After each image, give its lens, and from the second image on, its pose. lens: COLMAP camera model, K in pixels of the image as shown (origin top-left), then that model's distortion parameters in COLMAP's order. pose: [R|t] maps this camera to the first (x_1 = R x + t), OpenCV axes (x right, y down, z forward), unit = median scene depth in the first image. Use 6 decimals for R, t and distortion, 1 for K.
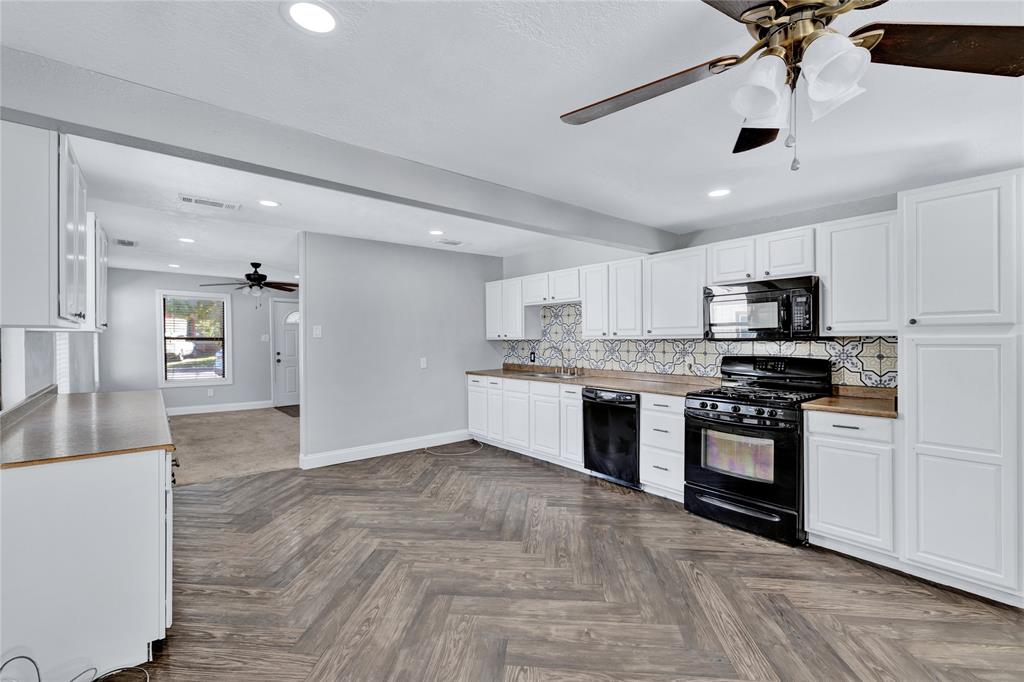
lens RADIAL K [[447.1, 0, 513.0], [0, 447.1, 337.8], [0, 0, 1]] dist [0.000917, -0.000135]
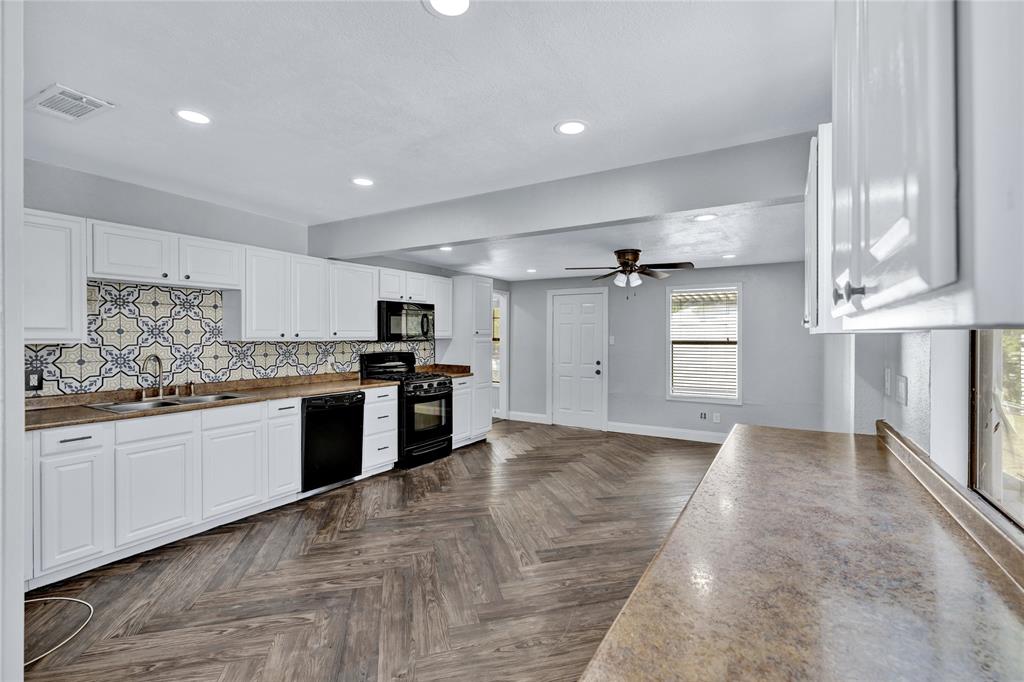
lens RADIAL K [[447.1, 0, 513.3], [0, 447.1, 343.6], [0, 0, 1]] dist [0.000917, -0.000135]
pose [[-0.338498, -0.003644, 0.940960, -0.730118], [0.004089, 0.999977, 0.005343, 0.005056], [-0.940958, 0.005656, -0.338475, 0.858341]]
